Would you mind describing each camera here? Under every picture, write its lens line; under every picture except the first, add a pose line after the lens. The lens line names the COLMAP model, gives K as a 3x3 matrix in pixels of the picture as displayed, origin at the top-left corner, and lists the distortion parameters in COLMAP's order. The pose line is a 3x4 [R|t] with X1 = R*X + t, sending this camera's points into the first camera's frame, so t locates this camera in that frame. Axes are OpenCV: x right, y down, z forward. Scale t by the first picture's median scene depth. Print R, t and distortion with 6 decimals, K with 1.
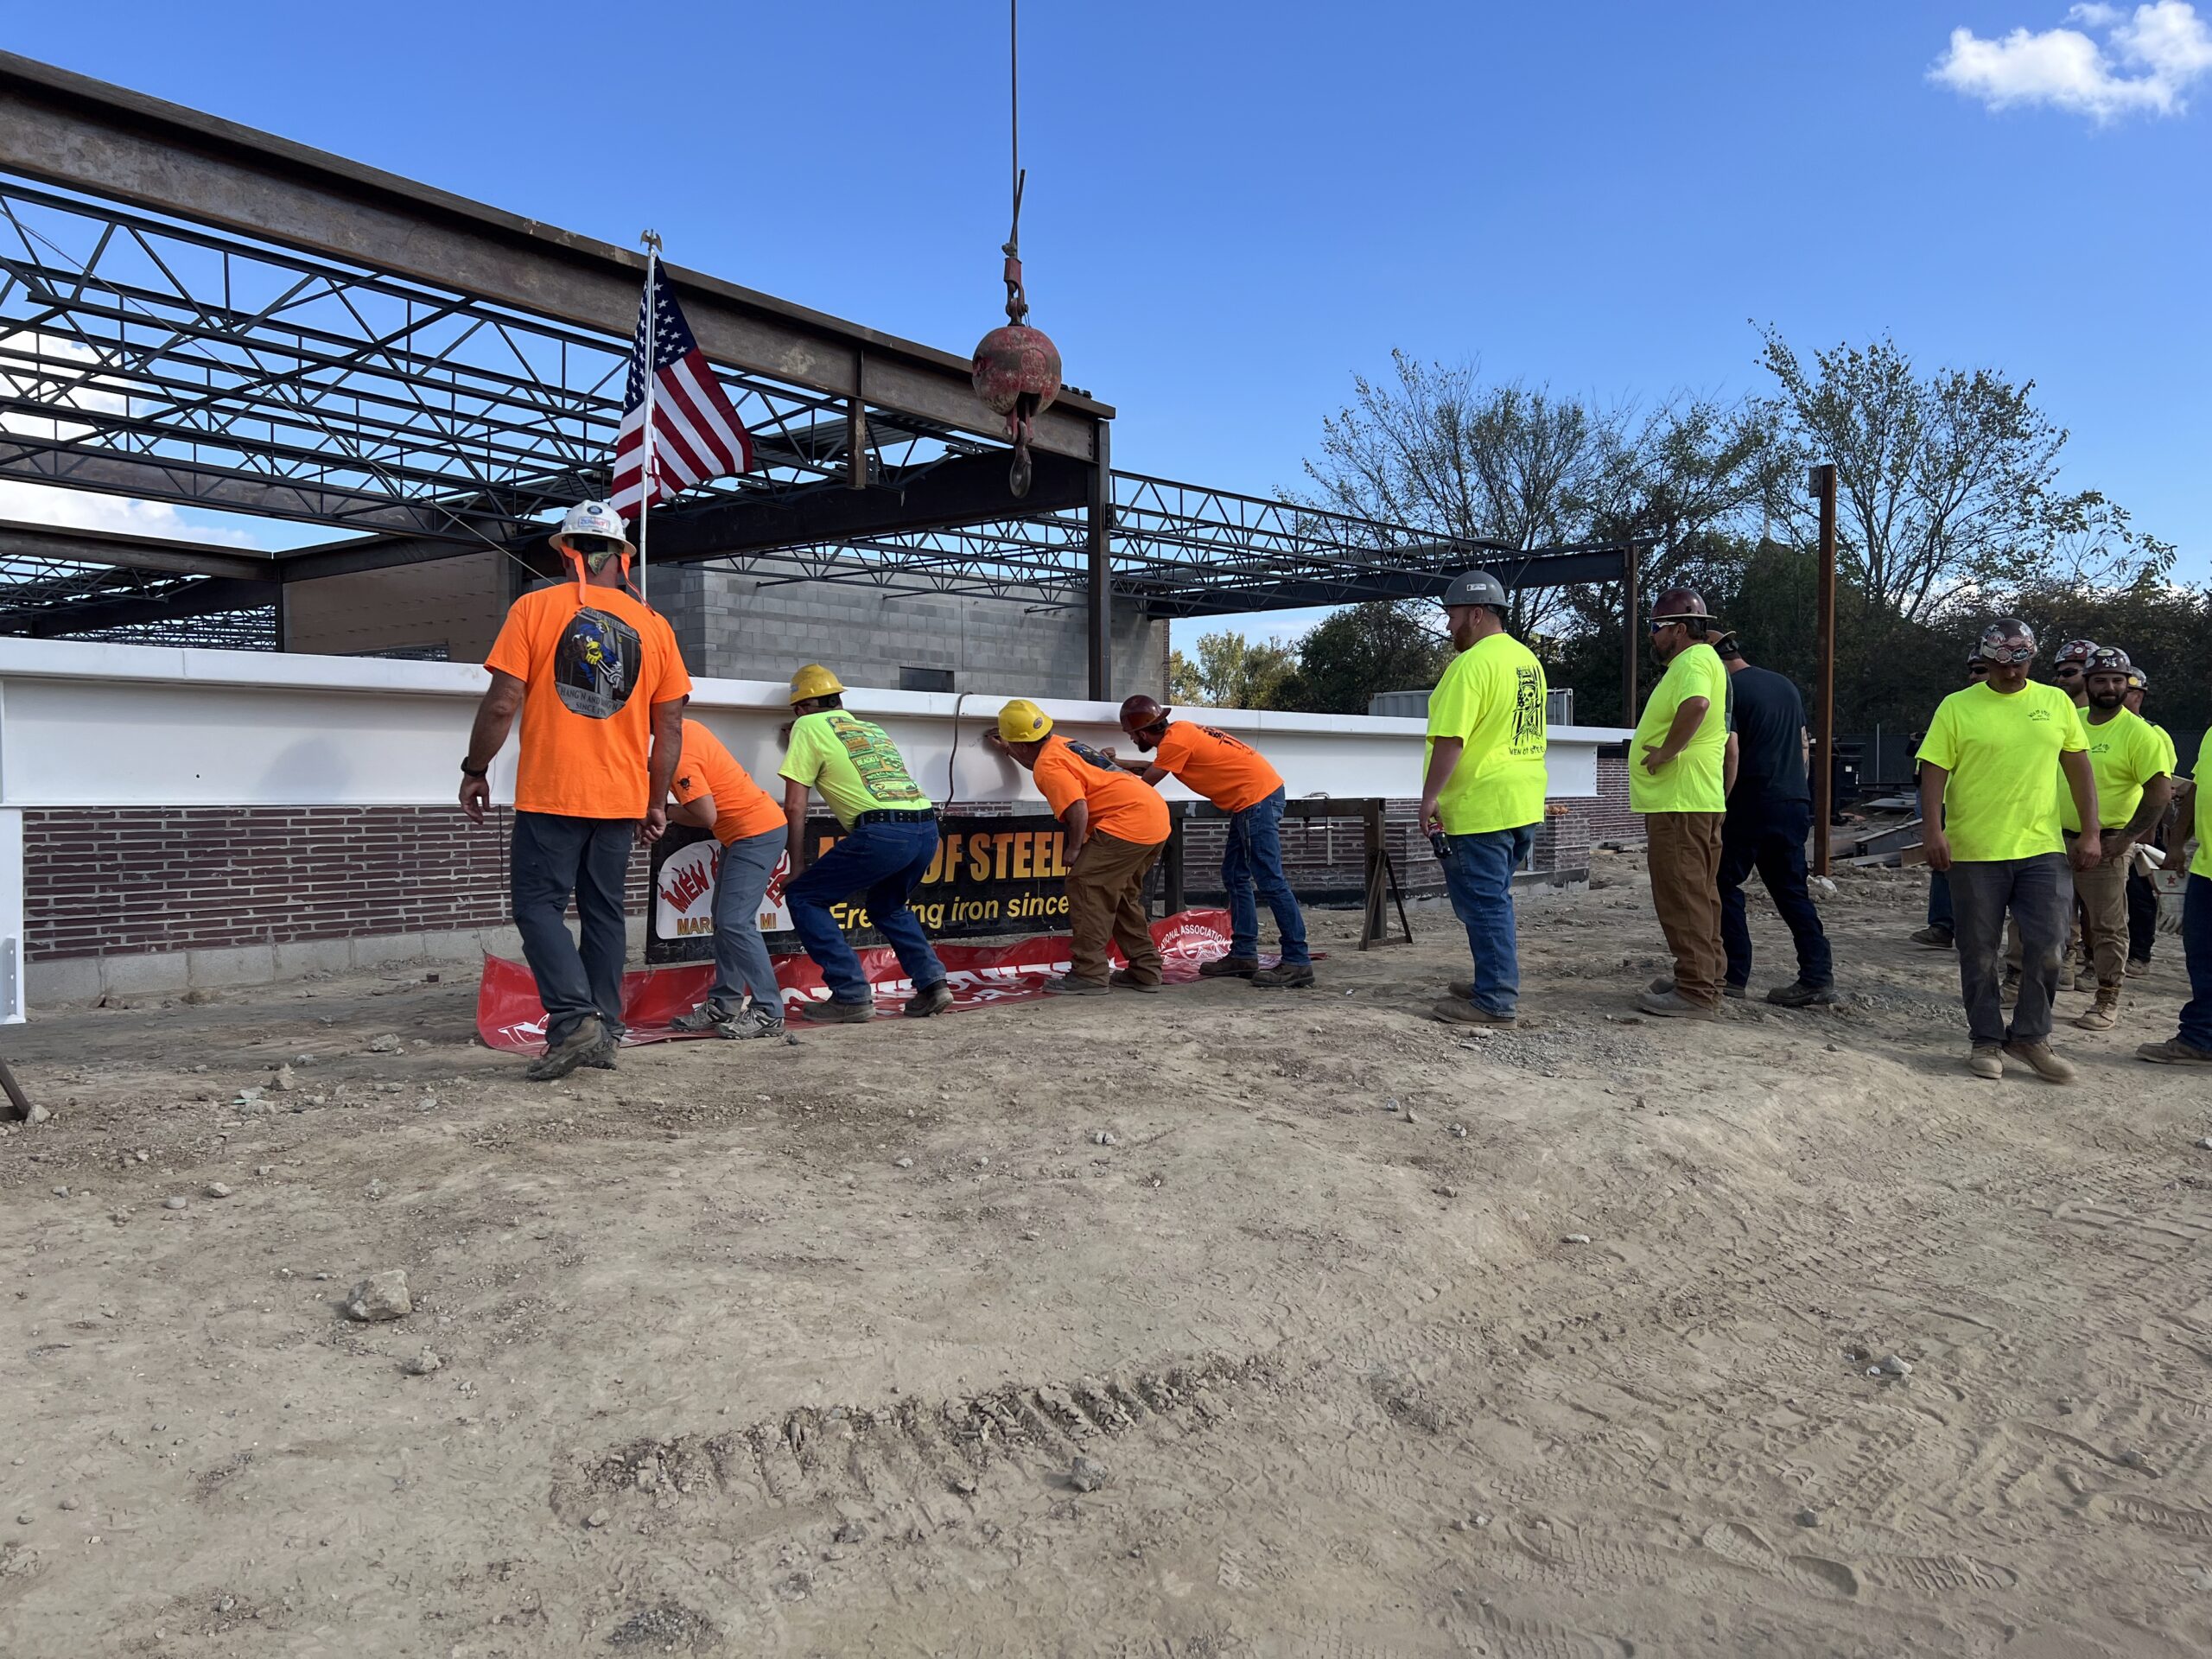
lens RADIAL K [[1662.6, 0, 1117.0], [0, 1662.6, 840.2], [0, 0, 1]] dist [0.055949, -0.064207]
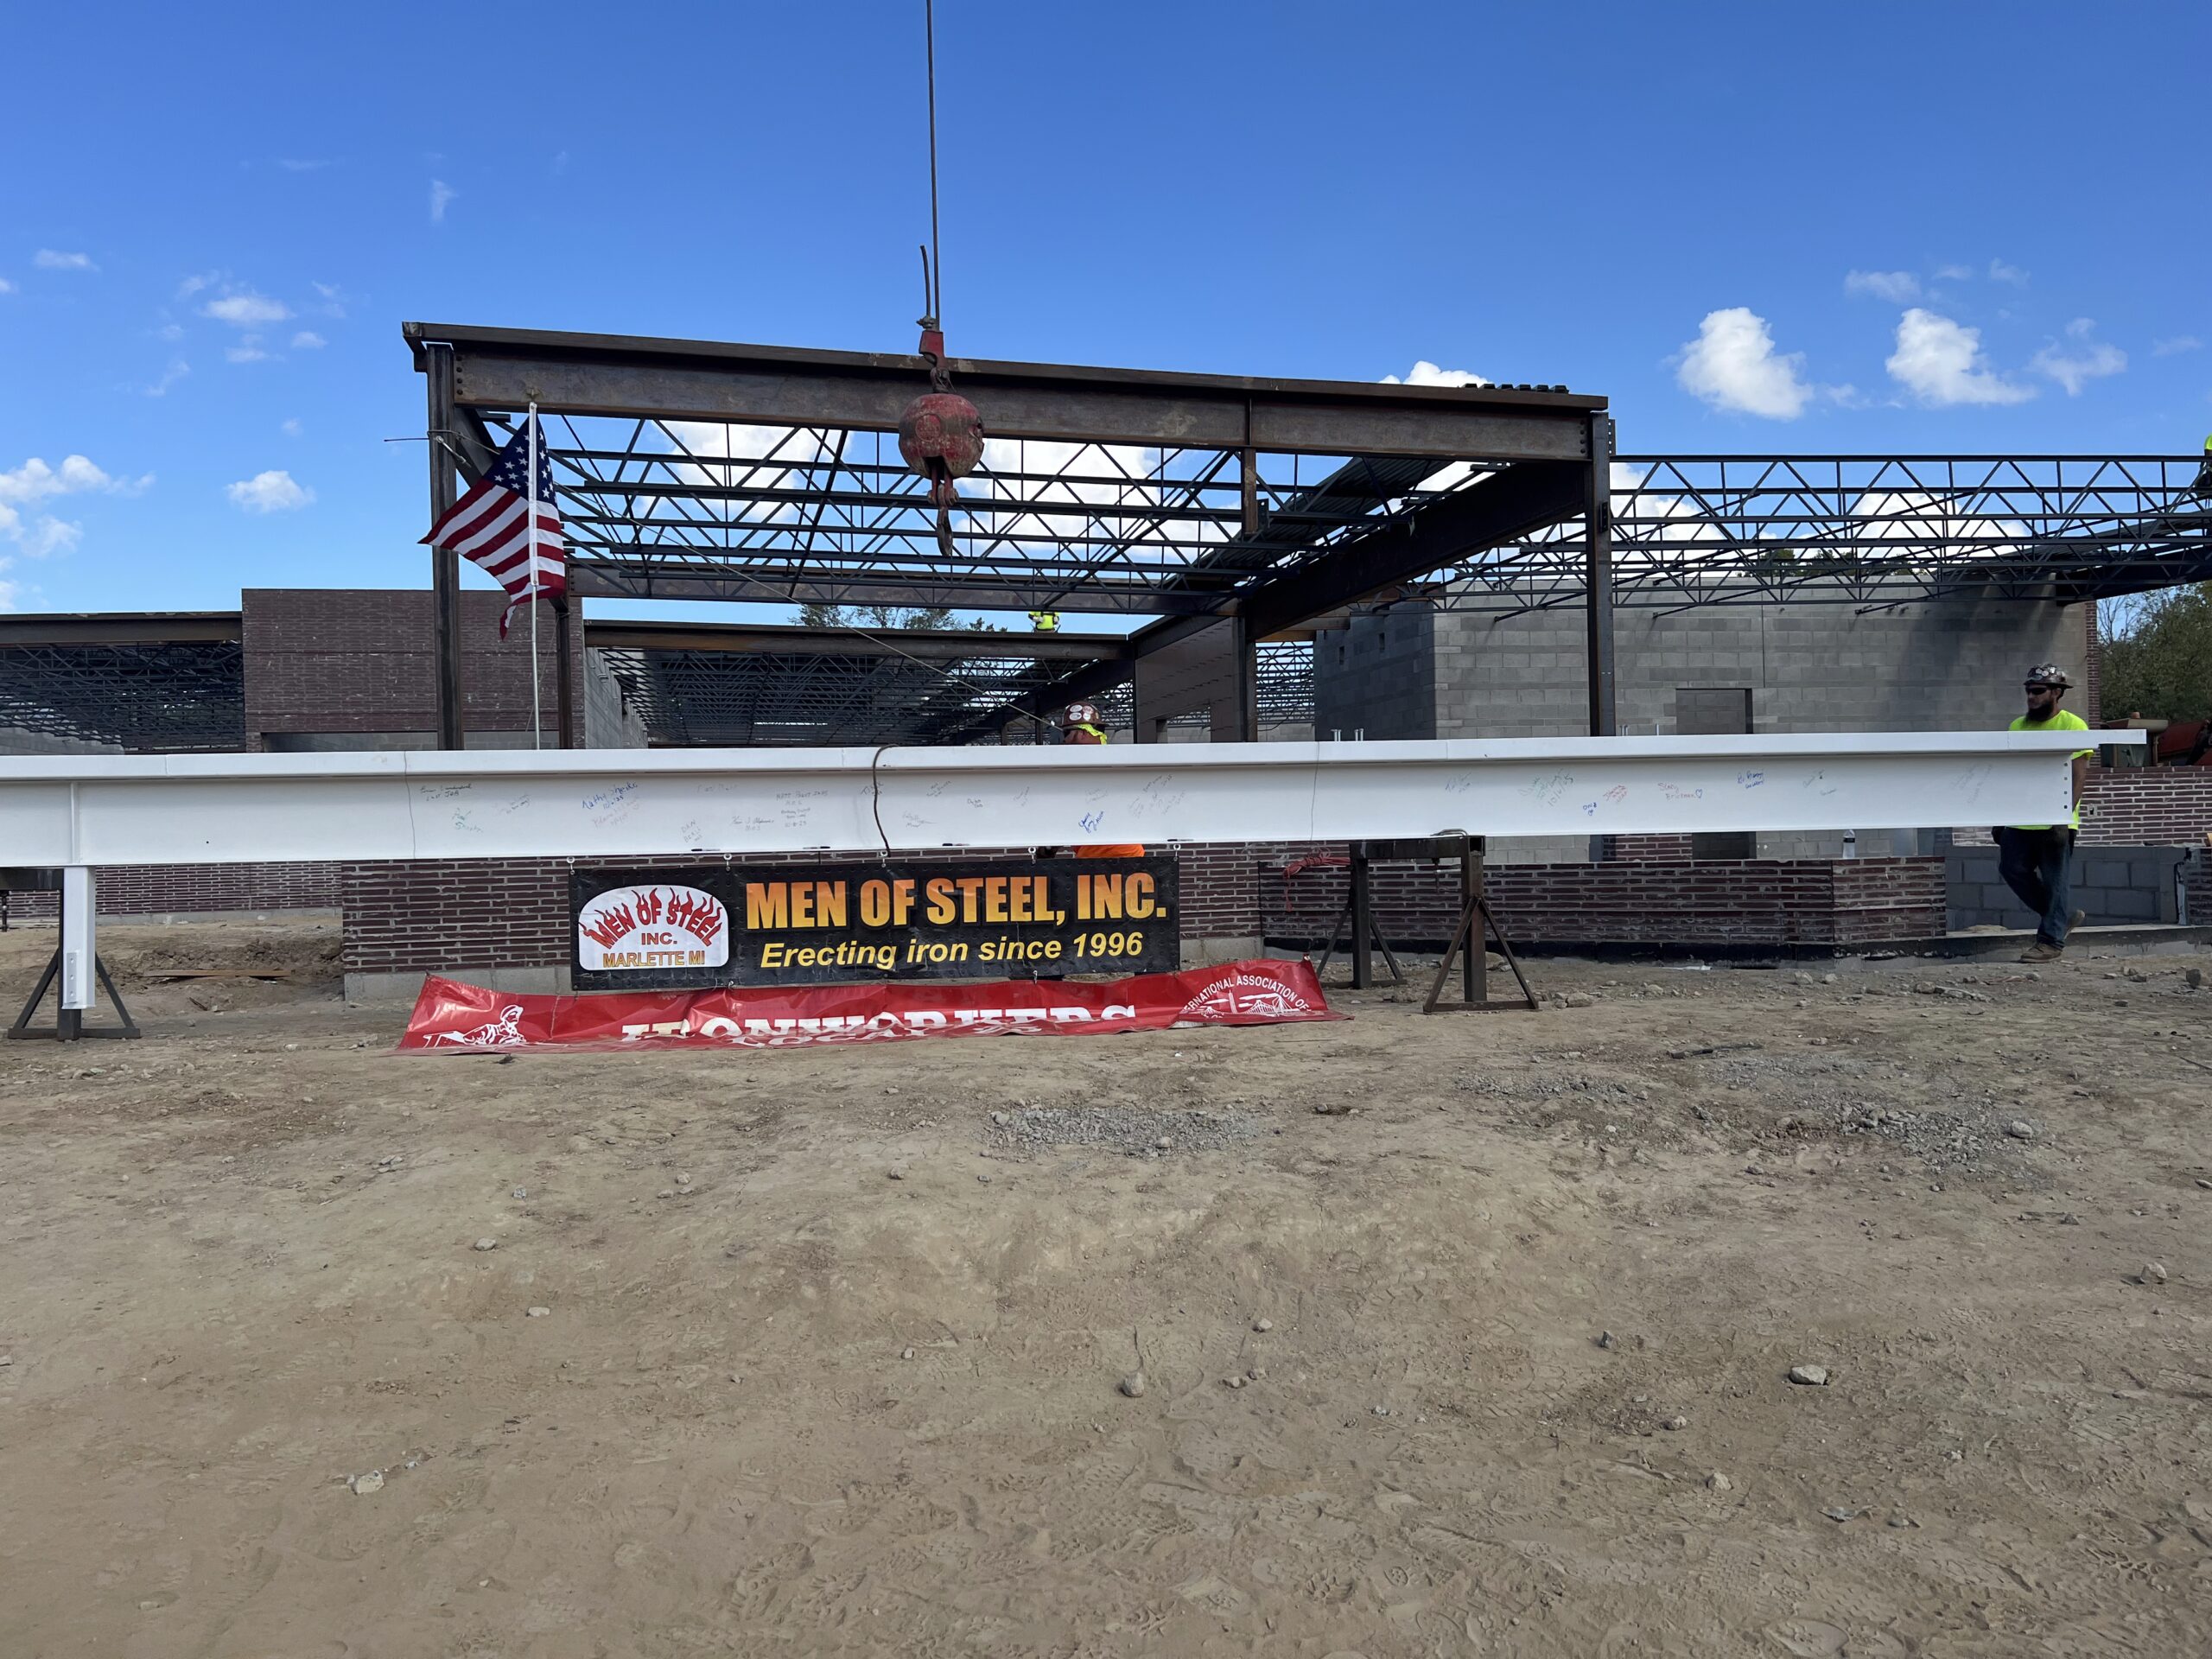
lens RADIAL K [[1662.6, 0, 1105.3], [0, 1662.6, 835.4], [0, 0, 1]] dist [0.055949, -0.064207]
pose [[0.779509, -0.015080, -0.626209, 0.603332], [0.000572, 0.999727, -0.023363, -0.006263], [0.626390, 0.017853, 0.779305, 0.233958]]
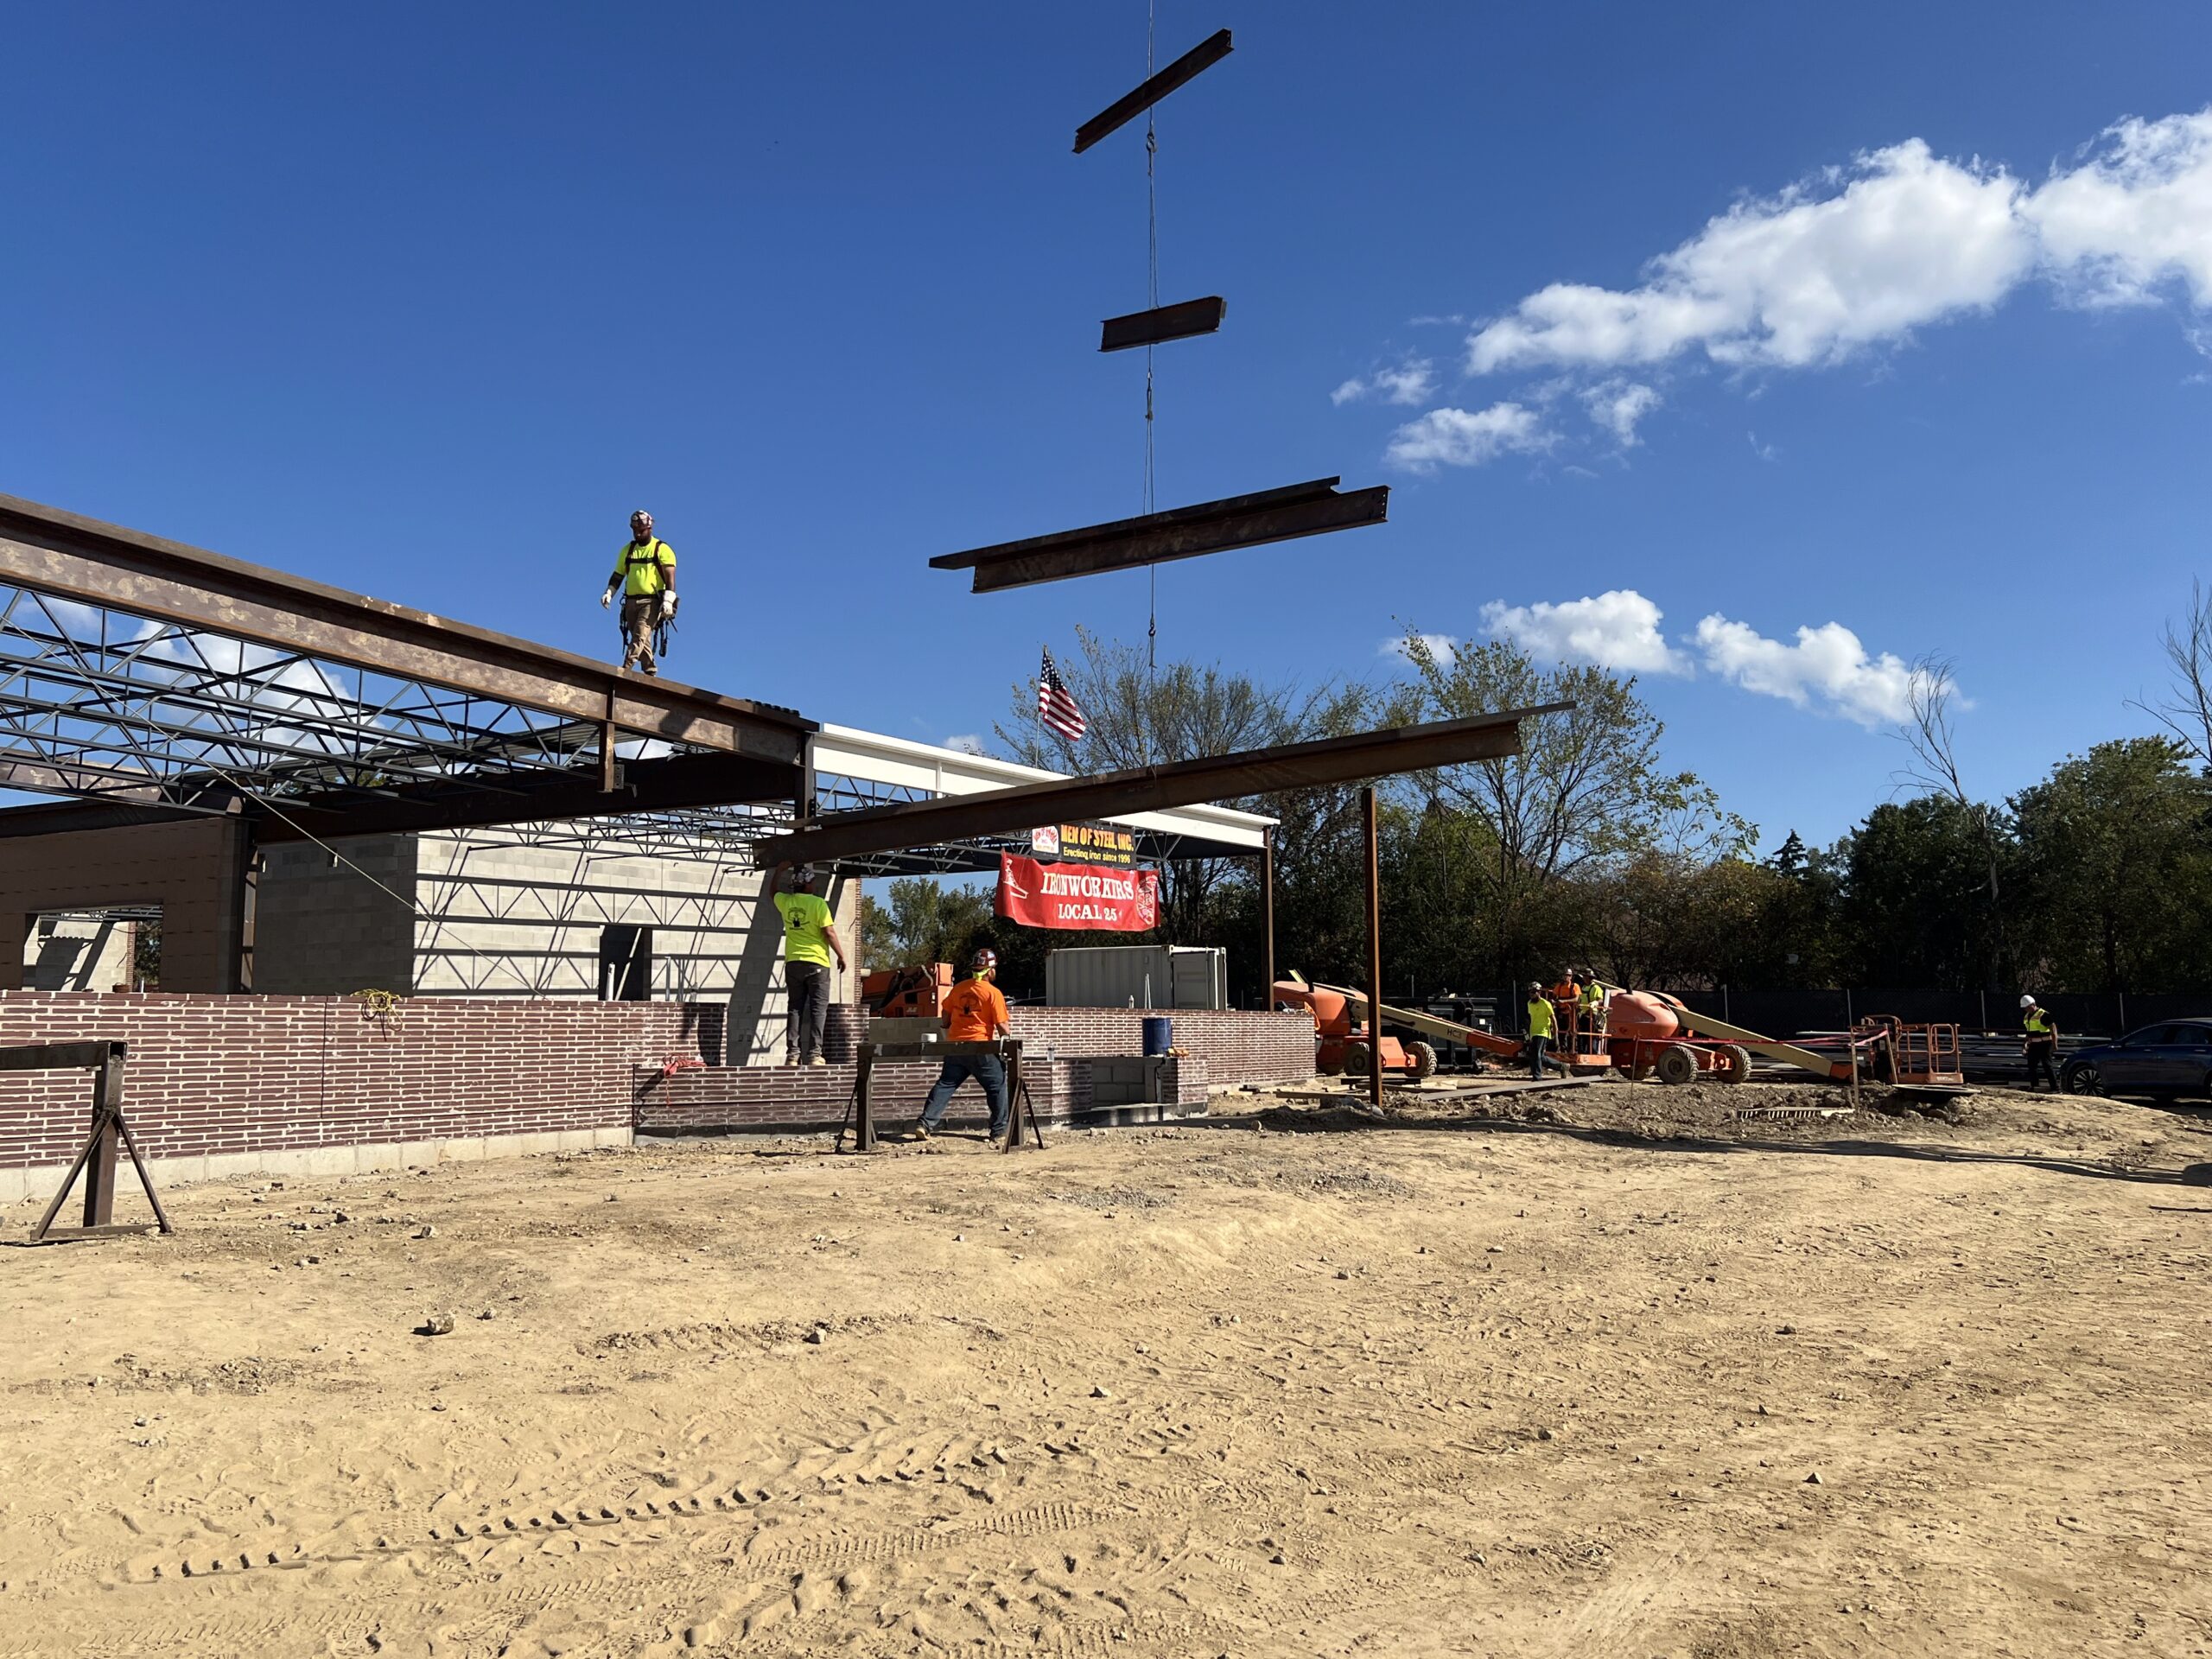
lens RADIAL K [[1776.1, 0, 1100.7], [0, 1776.1, 838.2], [0, 0, 1]] dist [0.056730, -0.060370]
pose [[0.986124, 0.015516, 0.165286, -0.019488], [0.008803, 0.989336, -0.145388, 0.024847], [-0.165779, 0.144825, 0.975471, -0.497305]]
